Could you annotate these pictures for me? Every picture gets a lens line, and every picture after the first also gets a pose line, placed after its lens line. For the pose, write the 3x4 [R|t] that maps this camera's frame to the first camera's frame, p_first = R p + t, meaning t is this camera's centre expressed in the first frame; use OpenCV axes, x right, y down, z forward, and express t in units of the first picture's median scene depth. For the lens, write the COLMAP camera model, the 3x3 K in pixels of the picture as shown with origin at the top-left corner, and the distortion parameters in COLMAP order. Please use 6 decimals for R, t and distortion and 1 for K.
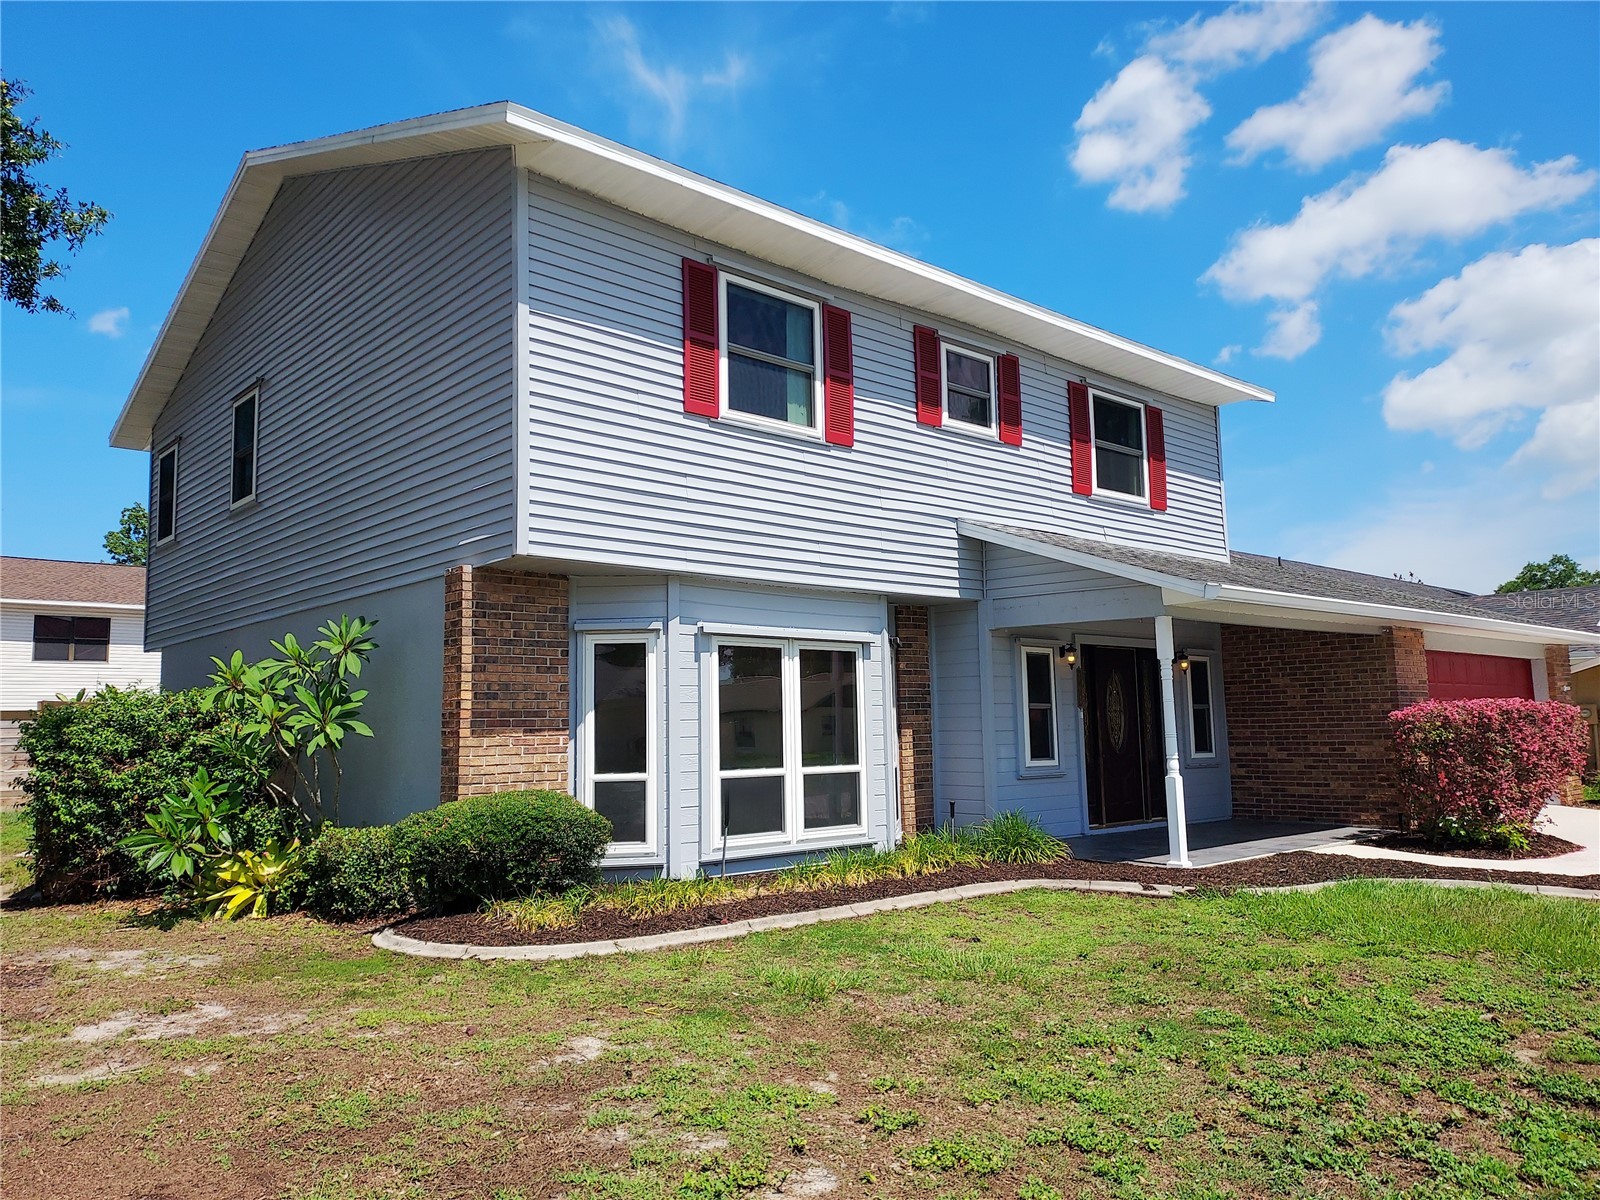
lens RADIAL K [[1156.8, 0, 808.2], [0, 1156.8, 599.7], [0, 0, 1]] dist [0.090022, -0.091996]
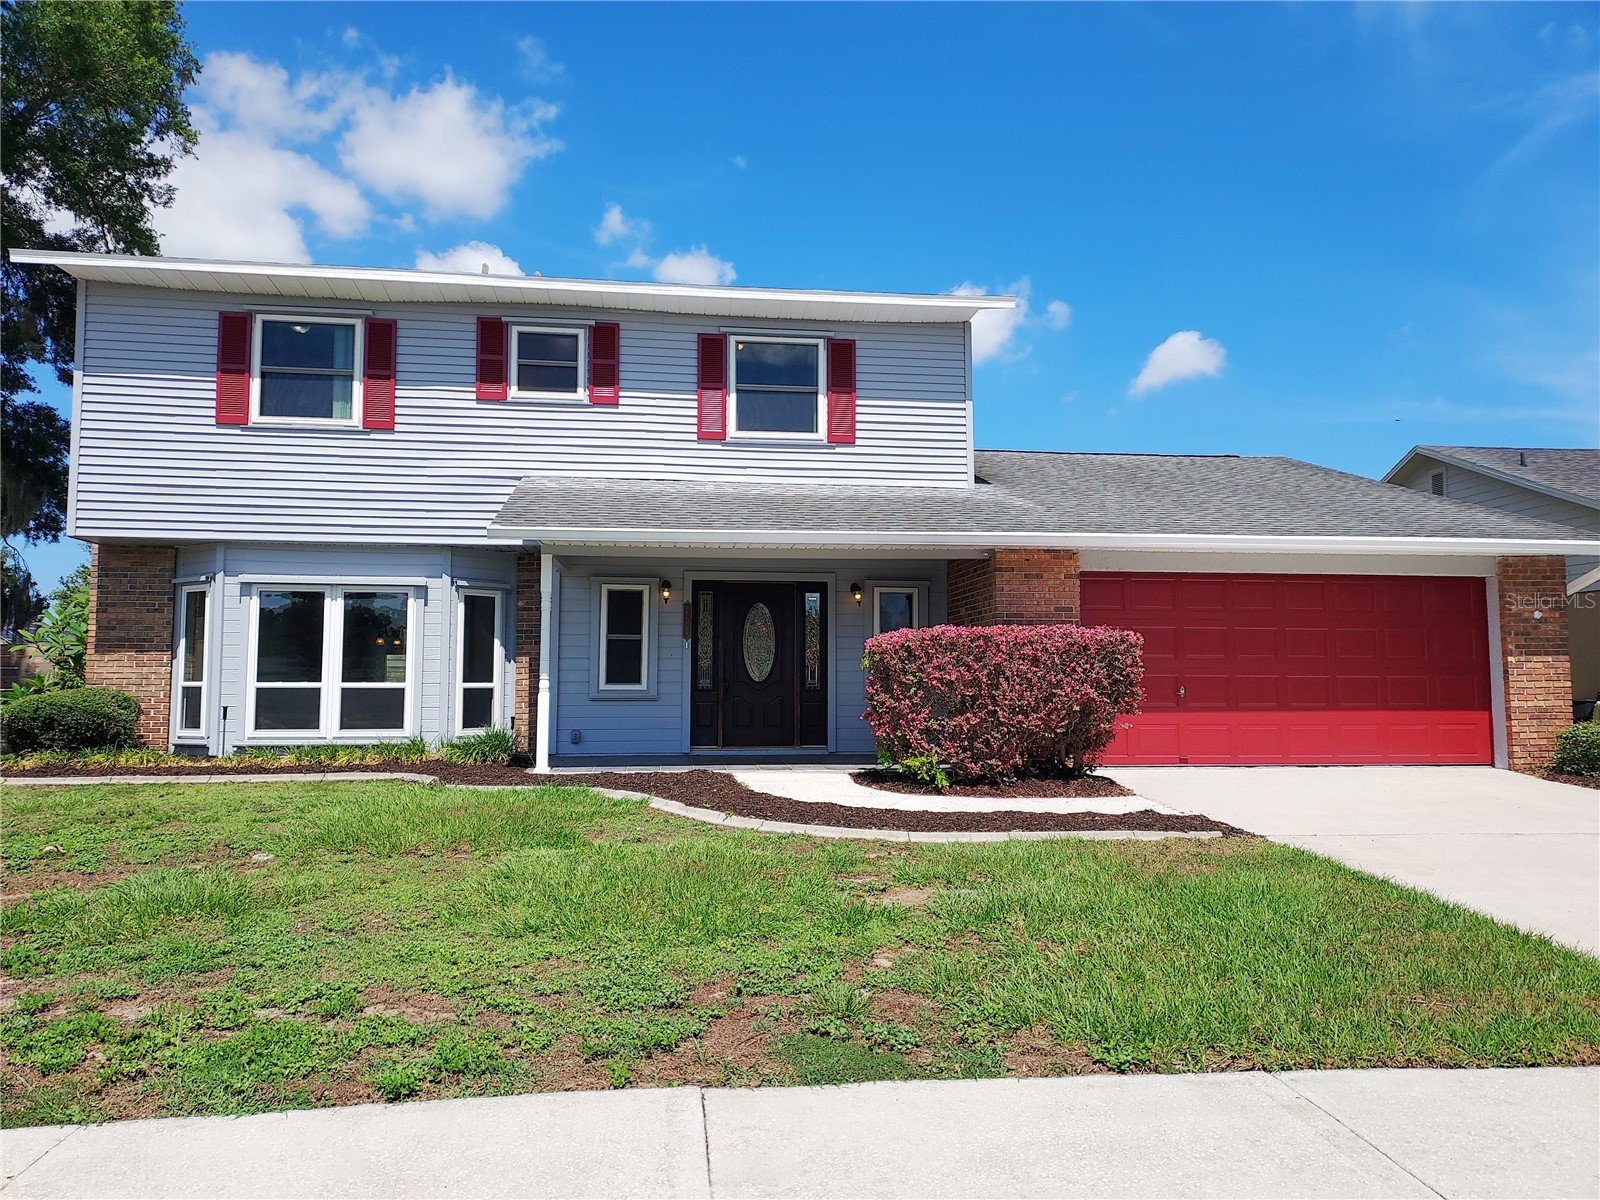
lens RADIAL K [[1156.8, 0, 808.2], [0, 1156.8, 599.7], [0, 0, 1]] dist [0.090022, -0.091996]
pose [[0.812269, -0.025284, -0.582734, 1.158370], [0.047448, 0.998613, 0.022809, 0.045157], [0.581349, -0.046177, 0.812343, 0.231949]]
